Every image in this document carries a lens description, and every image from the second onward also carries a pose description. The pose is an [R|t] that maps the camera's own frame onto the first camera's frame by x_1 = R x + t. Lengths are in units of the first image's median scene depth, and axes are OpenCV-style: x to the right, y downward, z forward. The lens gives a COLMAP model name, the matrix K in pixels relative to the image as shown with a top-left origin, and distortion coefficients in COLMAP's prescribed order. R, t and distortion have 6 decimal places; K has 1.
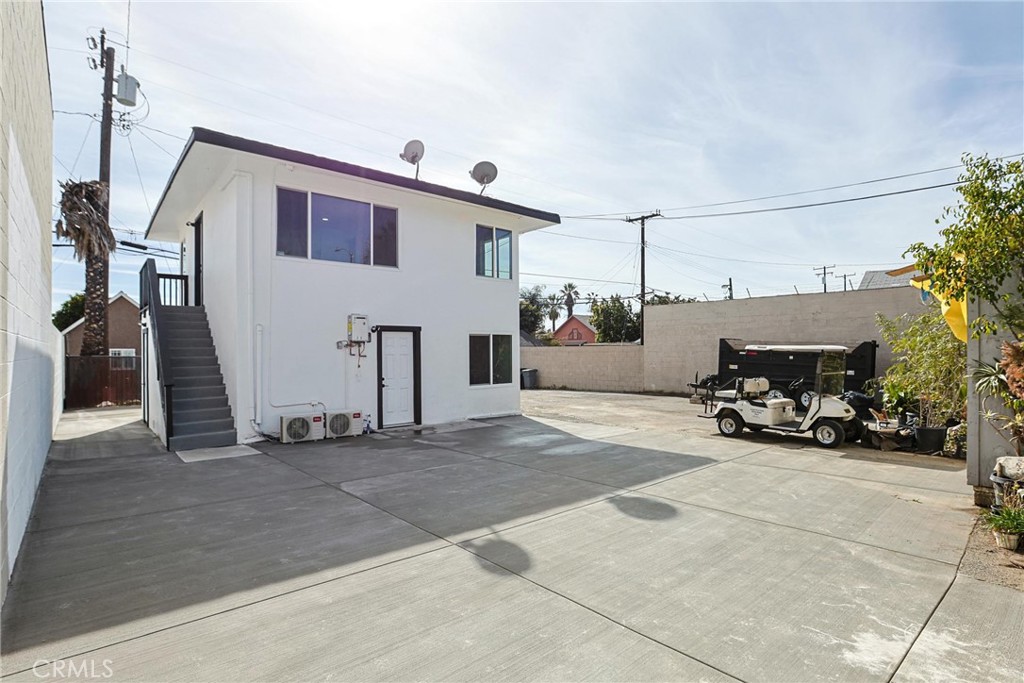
lens RADIAL K [[503.7, 0, 514.5], [0, 503.7, 355.2], [0, 0, 1]] dist [-0.051462, 0.011741]
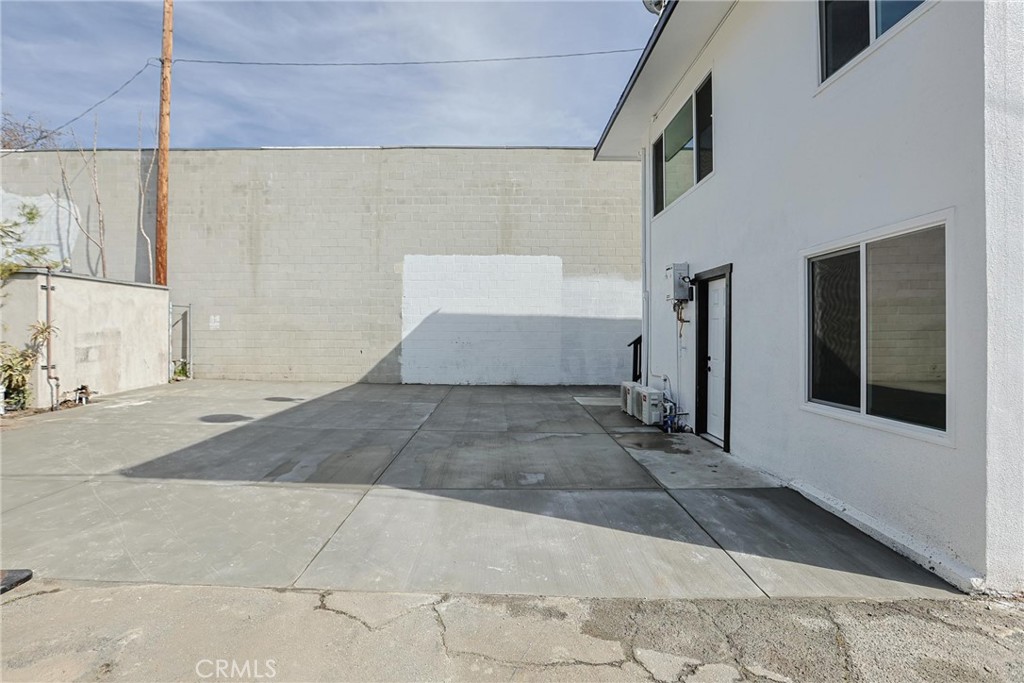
lens RADIAL K [[503.7, 0, 501.6], [0, 503.7, 322.6], [0, 0, 1]] dist [-0.051462, 0.011741]
pose [[-0.676039, -0.012839, -0.736754, 0.335708], [-0.010223, 0.999915, -0.008044, 0.010200], [0.736795, 0.002094, -0.676113, 1.123739]]
